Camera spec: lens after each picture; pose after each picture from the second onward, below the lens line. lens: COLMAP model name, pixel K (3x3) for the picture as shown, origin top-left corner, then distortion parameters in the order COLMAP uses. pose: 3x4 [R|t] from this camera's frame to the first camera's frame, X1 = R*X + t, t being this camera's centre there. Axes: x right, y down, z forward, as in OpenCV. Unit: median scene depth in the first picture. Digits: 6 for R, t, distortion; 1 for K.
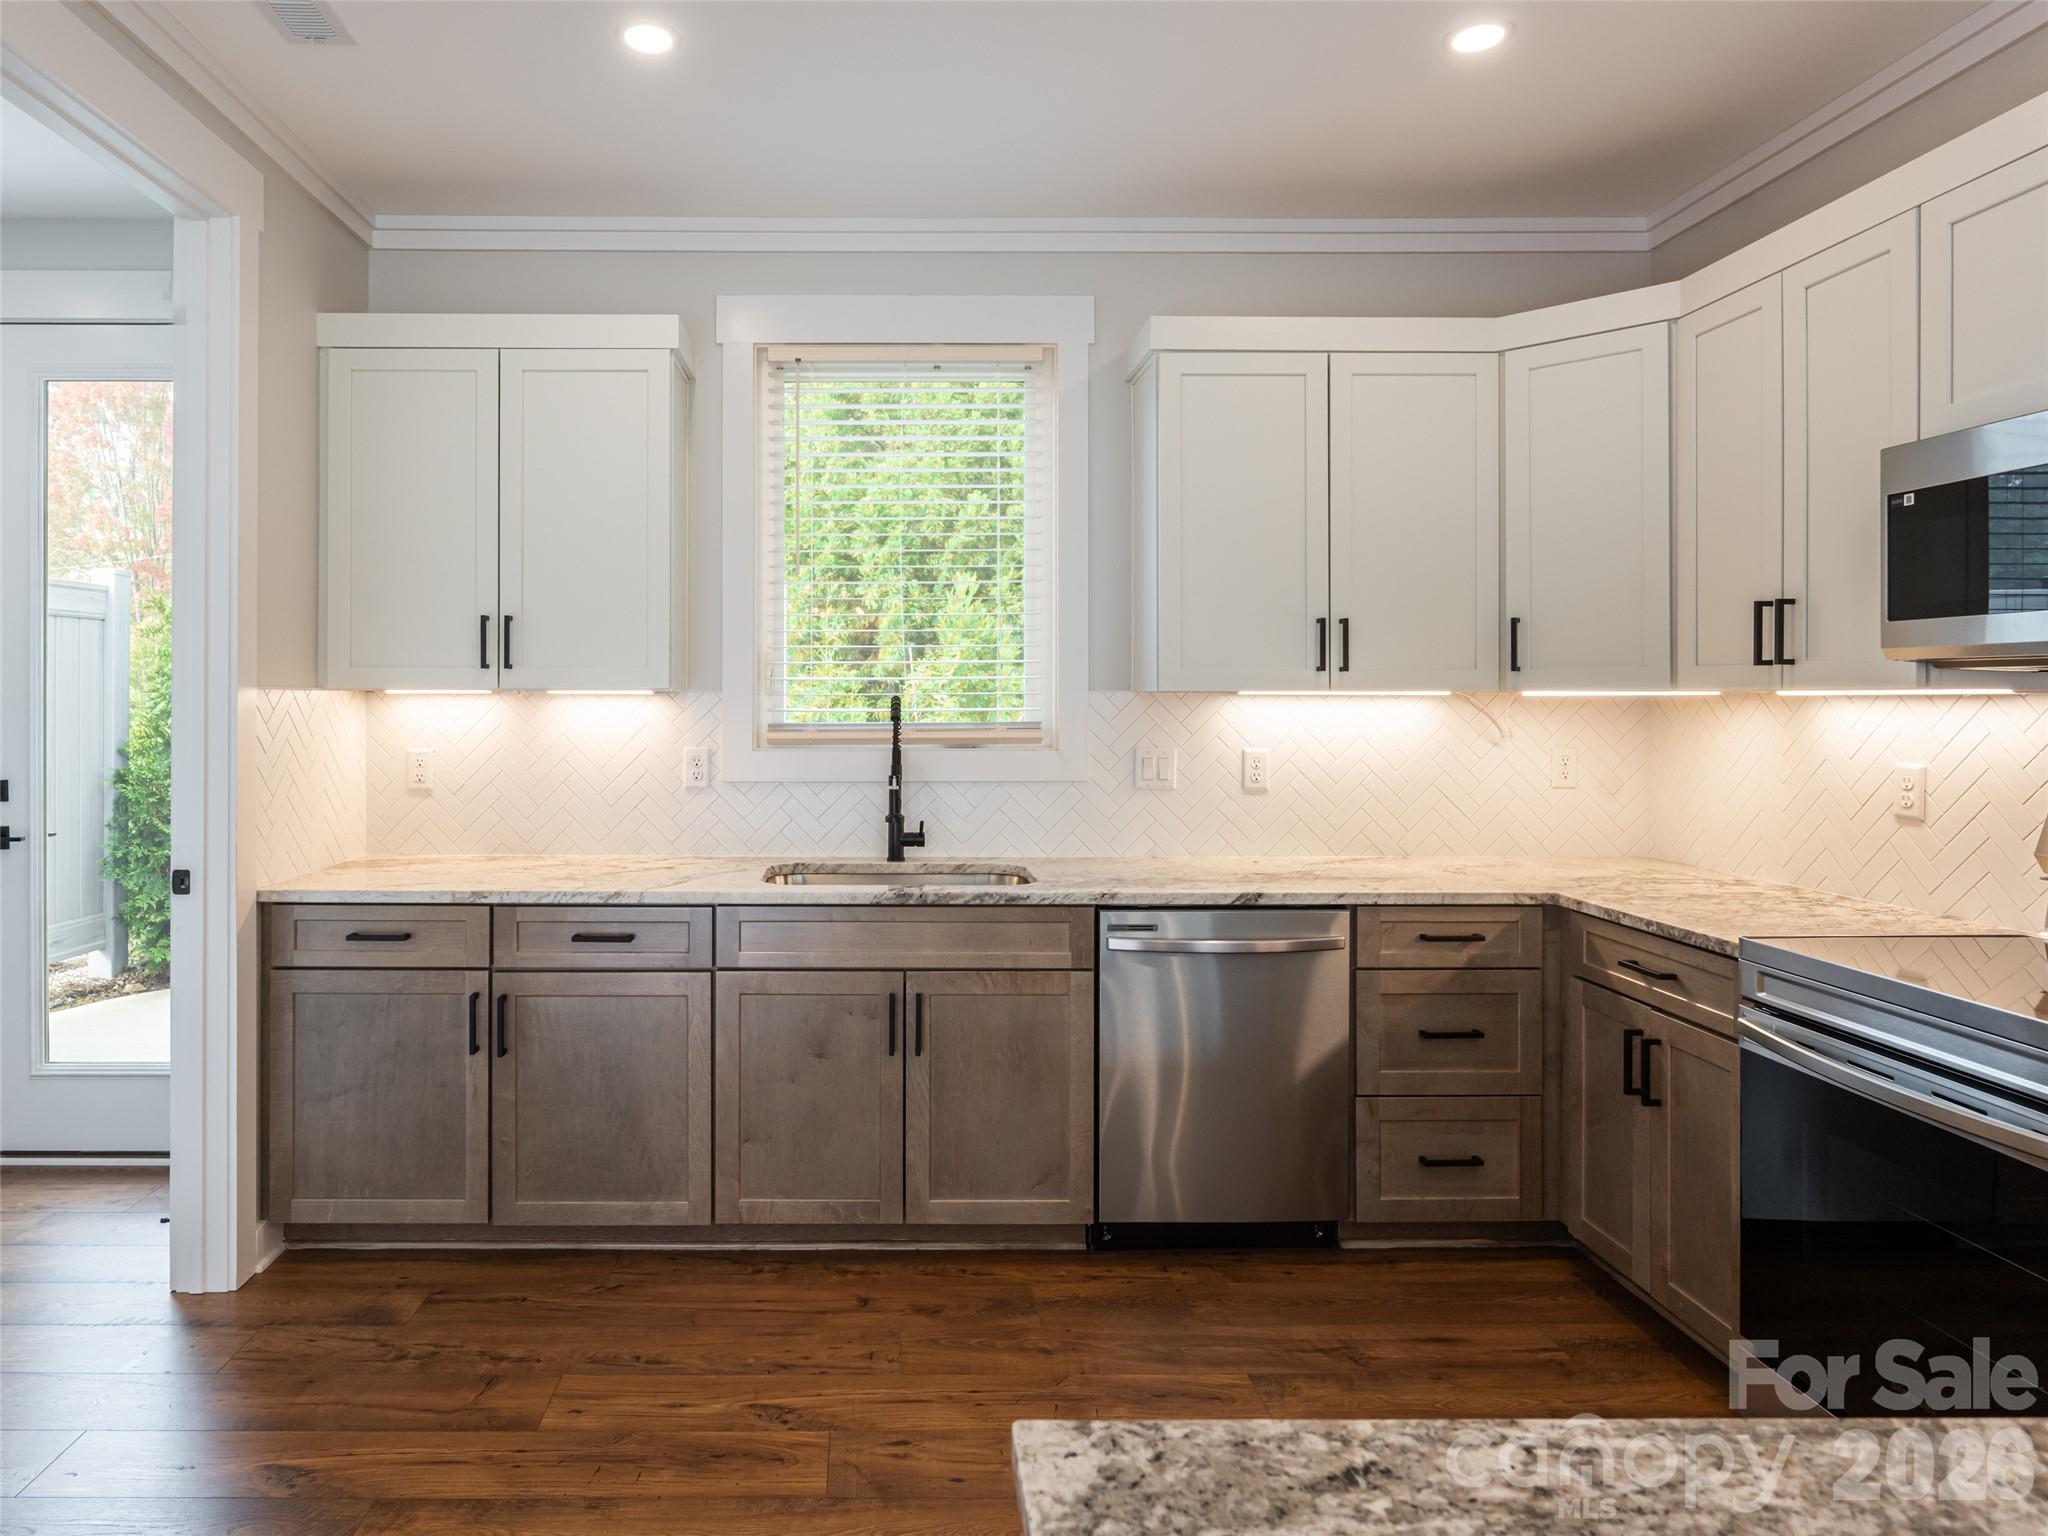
lens RADIAL K [[1213.9, 0, 866.0], [0, 1213.9, 702.1], [0, 0, 1]] dist [-0.002302, -0.001217]
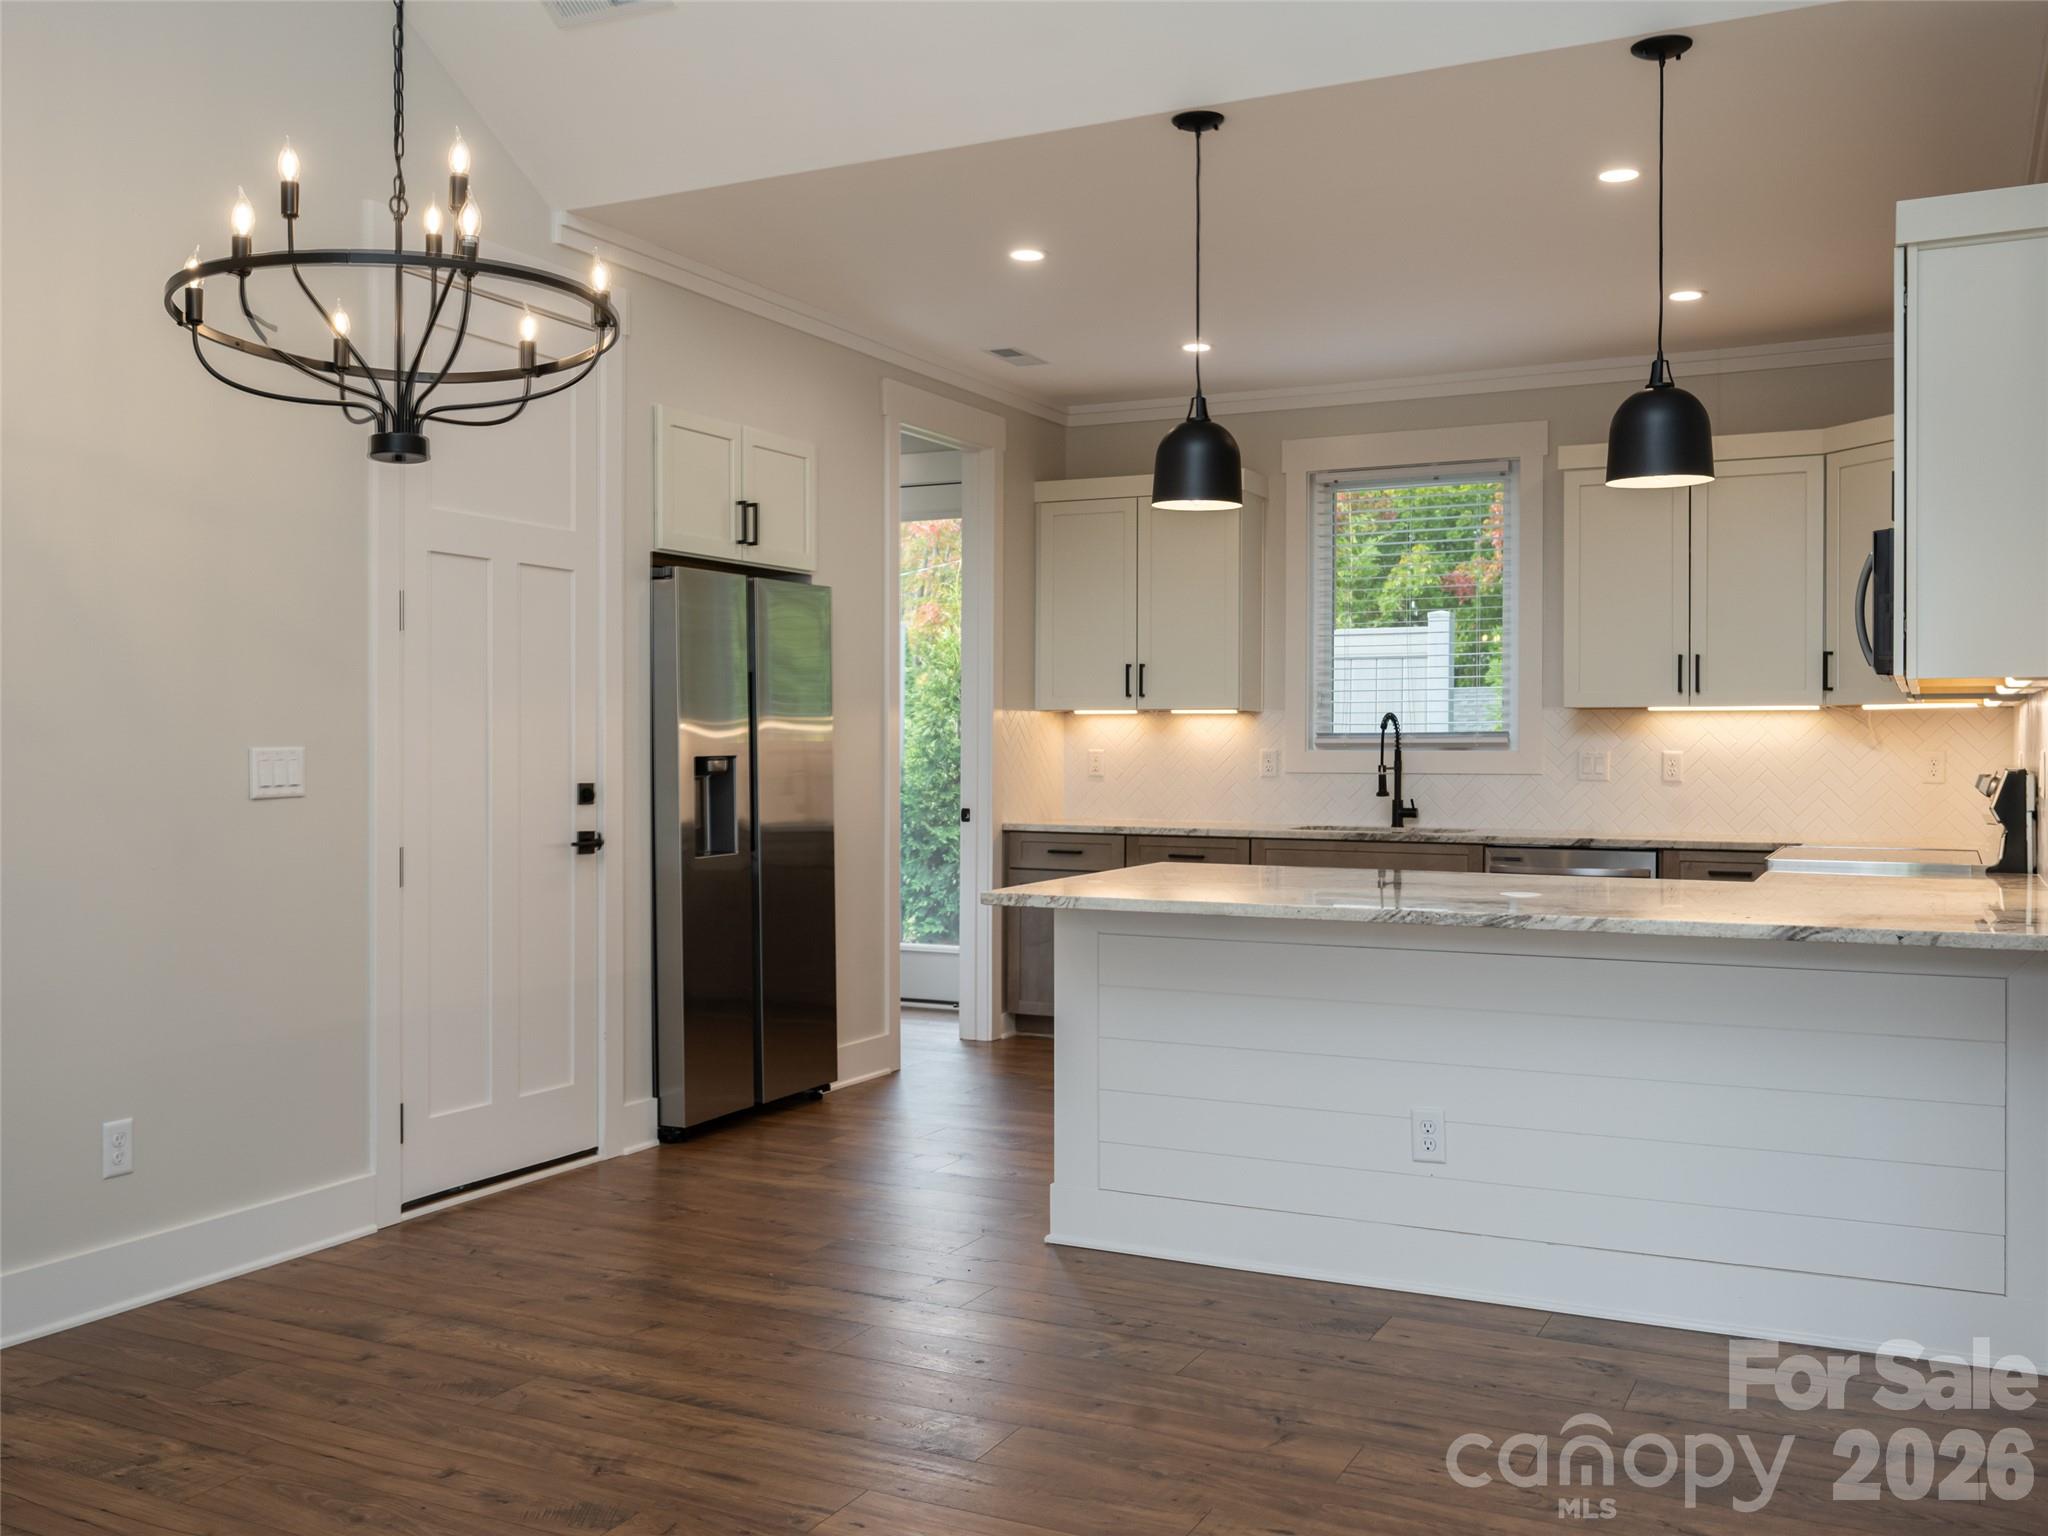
lens RADIAL K [[1858.1, 0, 1016.5], [0, 1858.1, 762.9], [0, 0, 1]] dist [0.009513, -0.002336]
pose [[0.900169, 0.004386, -0.435520, 0.688172], [-0.000418, 0.999958, 0.009206, 0.040628], [0.435541, -0.008105, 0.900132, -1.411631]]
